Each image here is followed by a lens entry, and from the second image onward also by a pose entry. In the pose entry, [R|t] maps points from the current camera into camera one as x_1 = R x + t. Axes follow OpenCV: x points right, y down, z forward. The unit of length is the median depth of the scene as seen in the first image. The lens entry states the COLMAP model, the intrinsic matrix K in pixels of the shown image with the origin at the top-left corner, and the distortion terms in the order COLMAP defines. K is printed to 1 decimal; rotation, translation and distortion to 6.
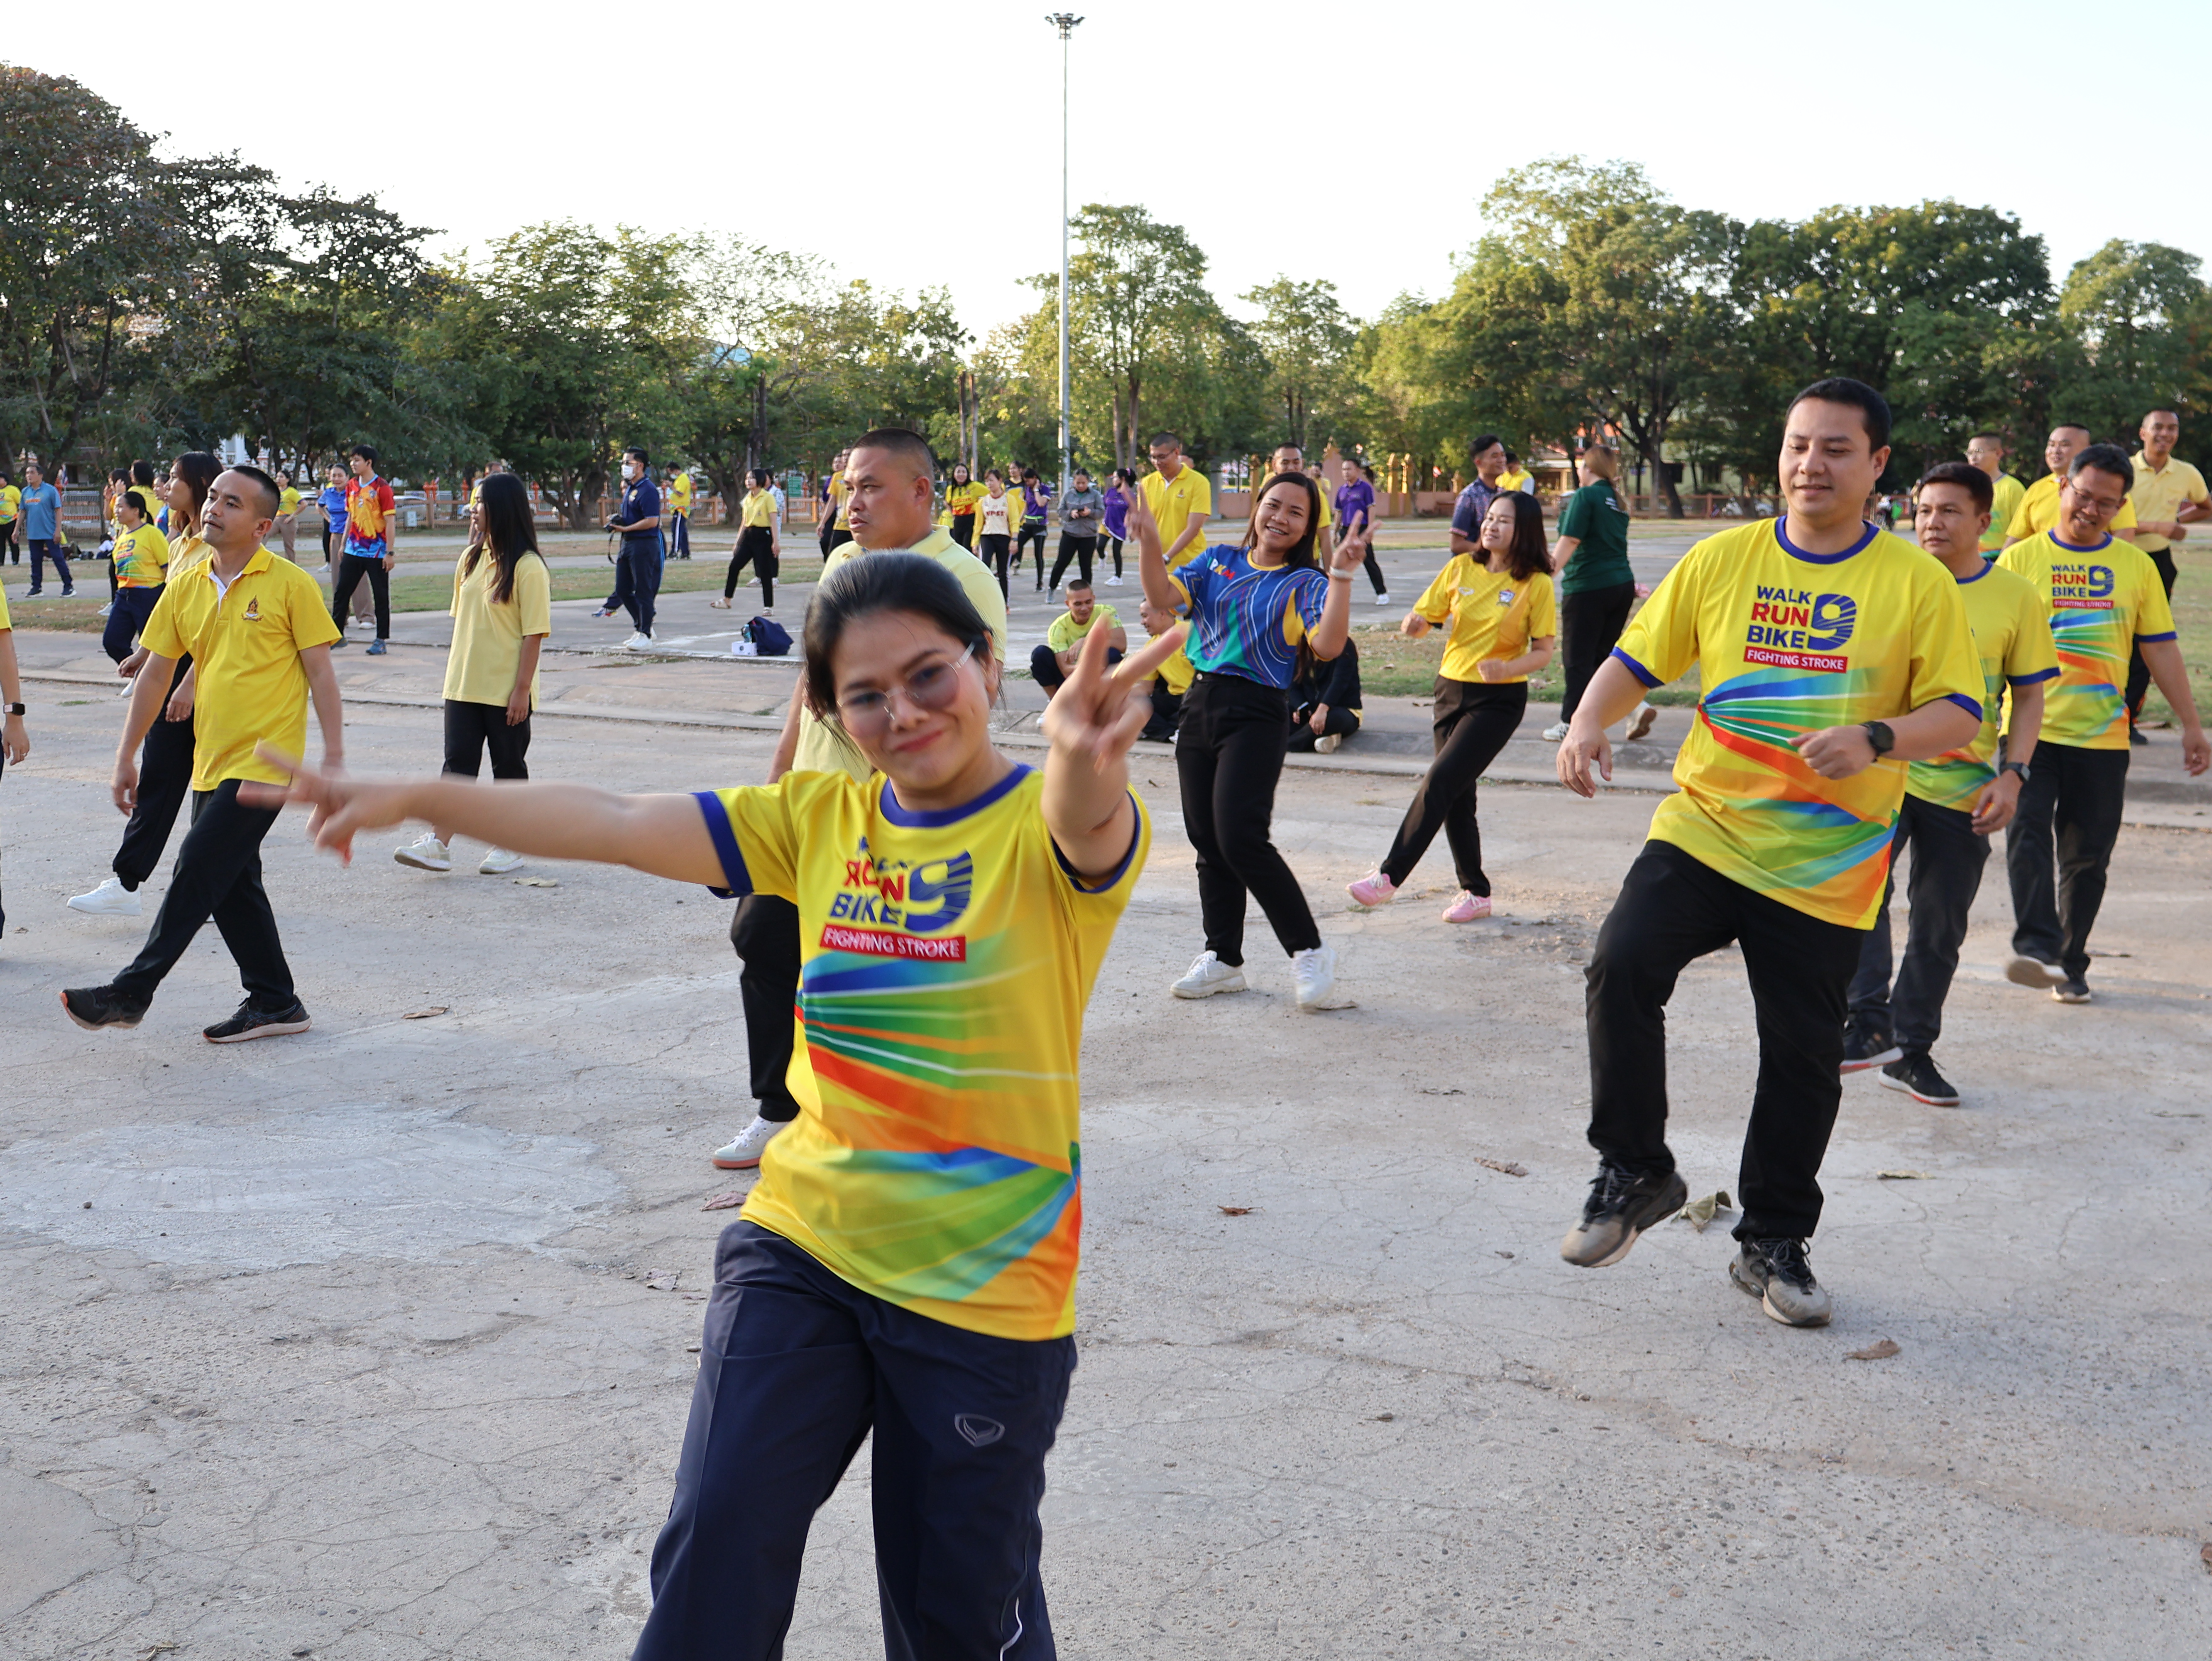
lens RADIAL K [[2397.2, 0, 1108.9], [0, 2397.2, 823.4], [0, 0, 1]] dist [0.007874, 0.000000]
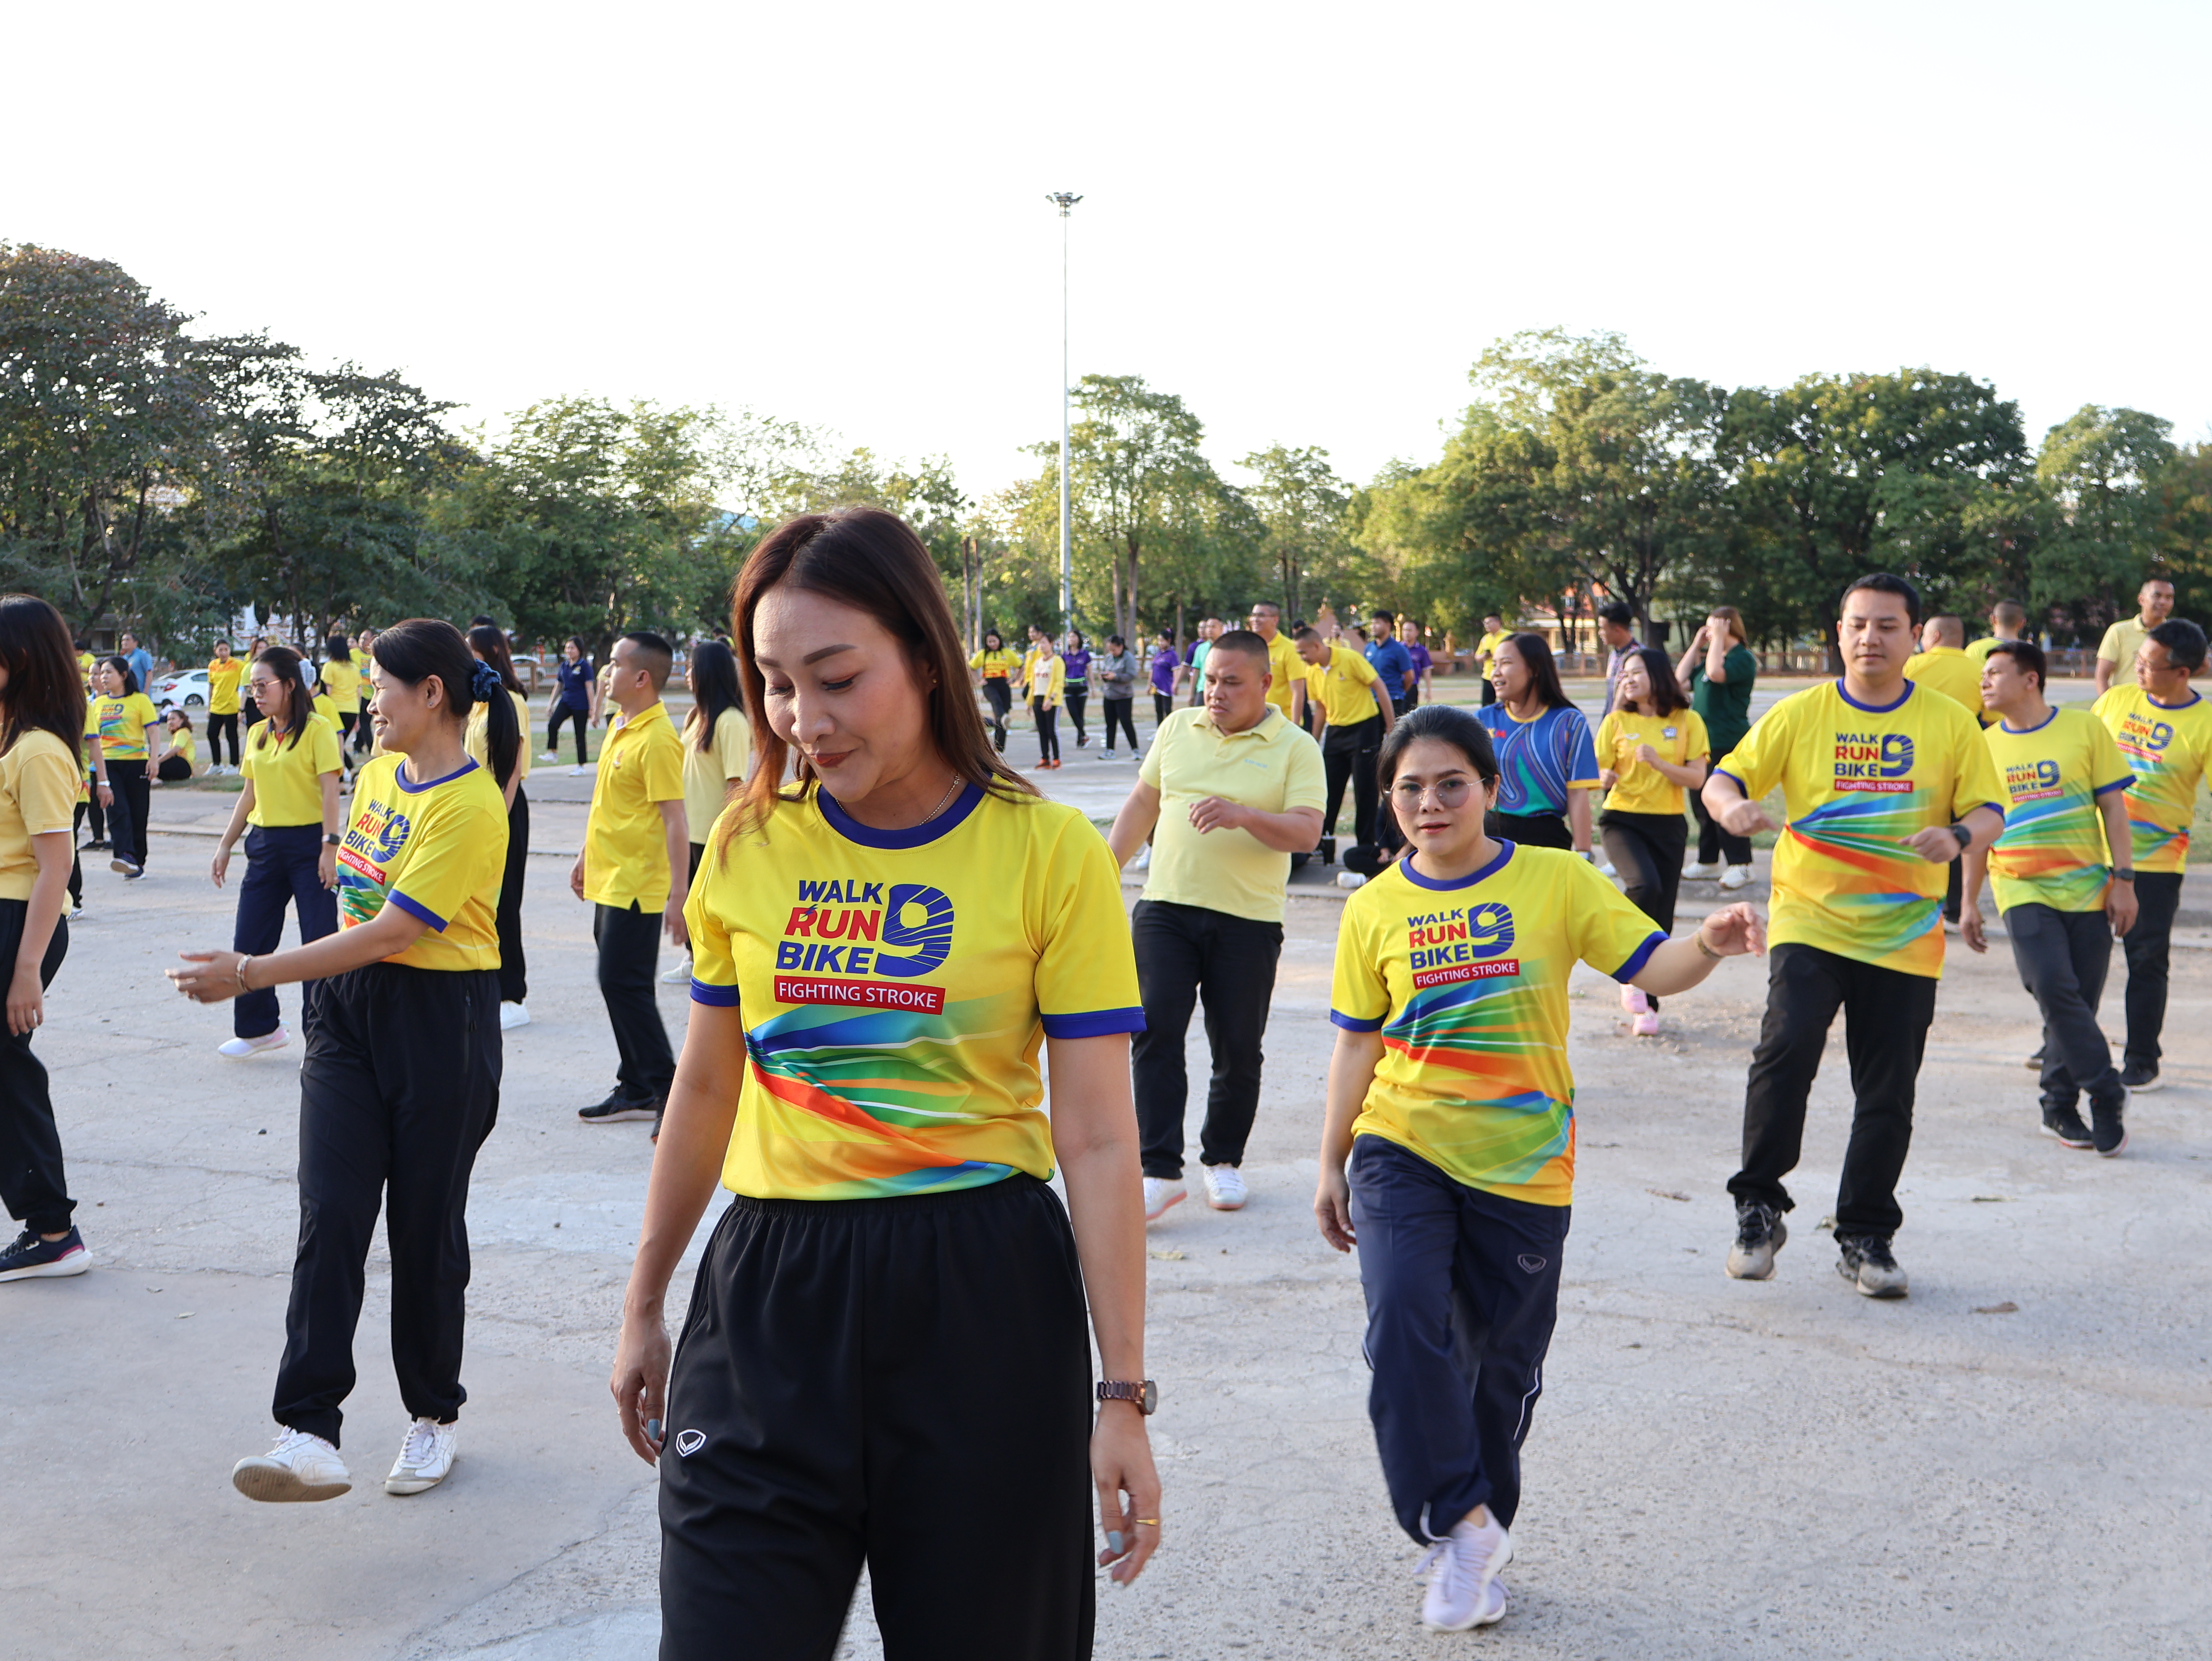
lens RADIAL K [[2397.2, 0, 1108.5], [0, 2397.2, 833.9], [0, 0, 1]] dist [0.007874, 0.000000]
pose [[0.999975, -0.005068, 0.004877, -0.005522], [0.005361, 0.998070, -0.061874, 0.001319], [-0.004554, 0.061899, 0.998072, -0.010607]]
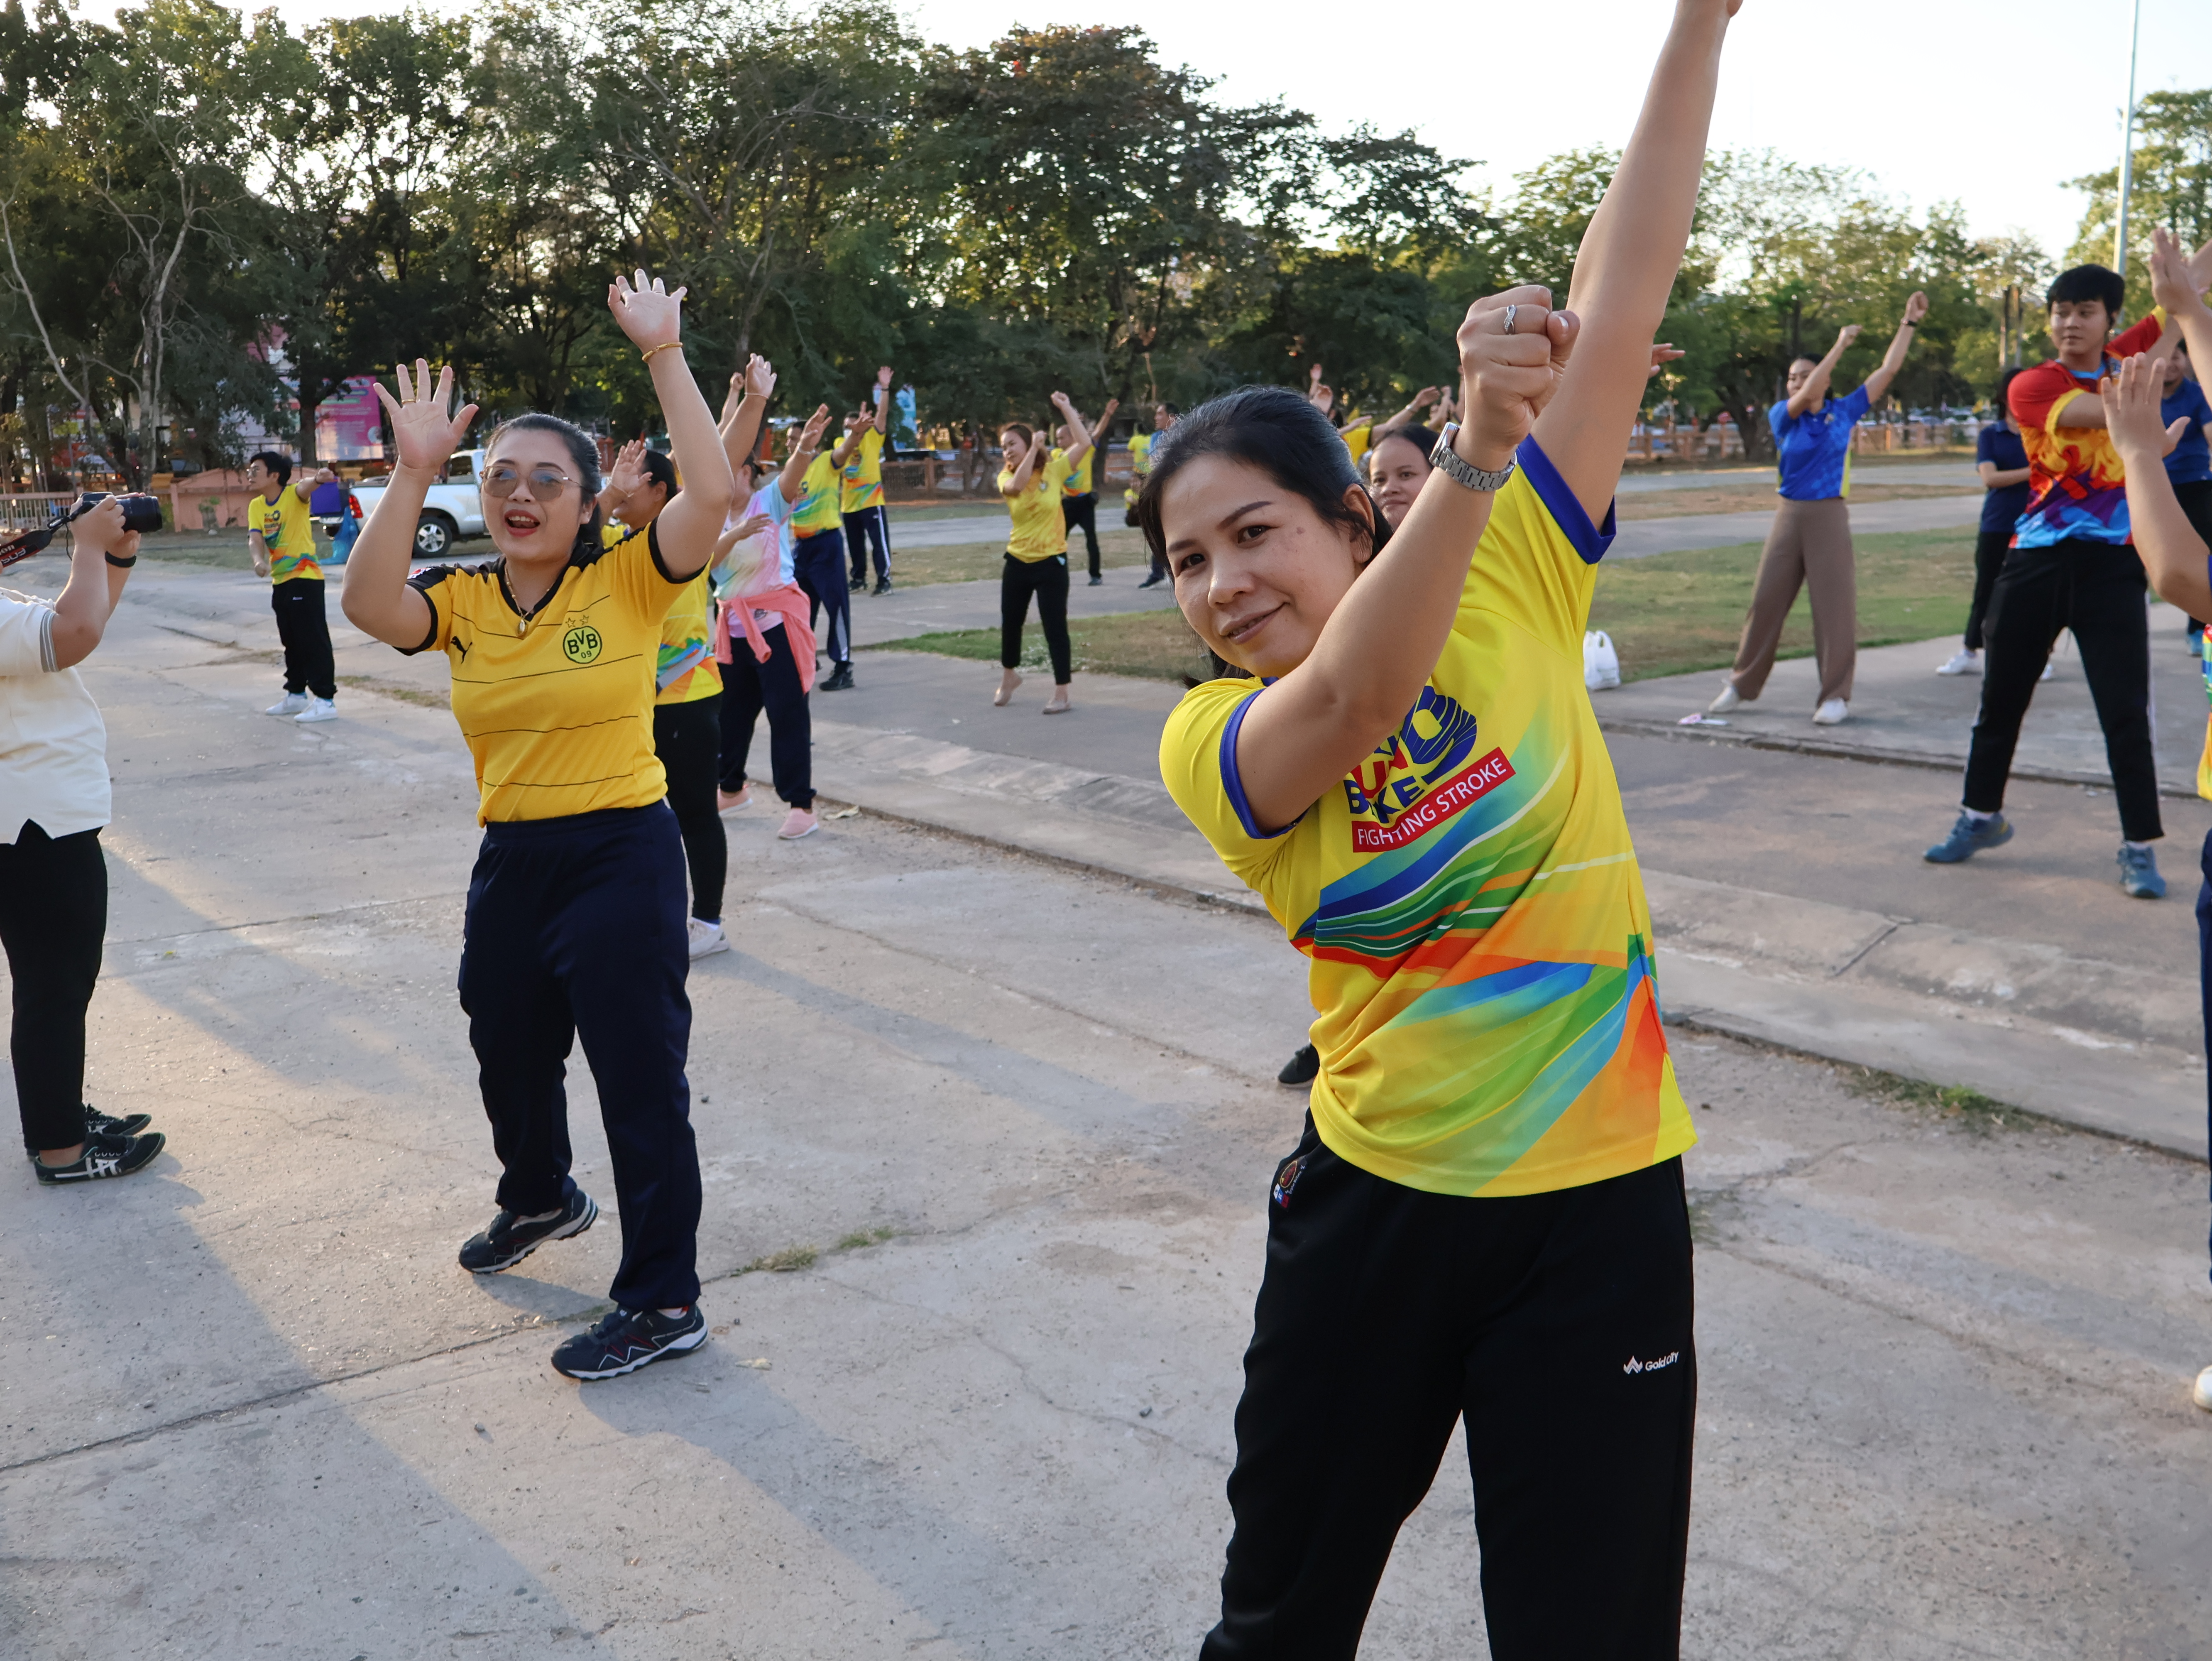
lens RADIAL K [[2089.2, 0, 1109.3], [0, 2089.2, 828.3], [0, 0, 1]] dist [-0.002899, 0.000000]
pose [[0.922061, 0.040699, -0.384899, -0.055791], [-0.021406, 0.998296, 0.054279, -0.014644], [0.386452, -0.041809, 0.921361, 0.107266]]
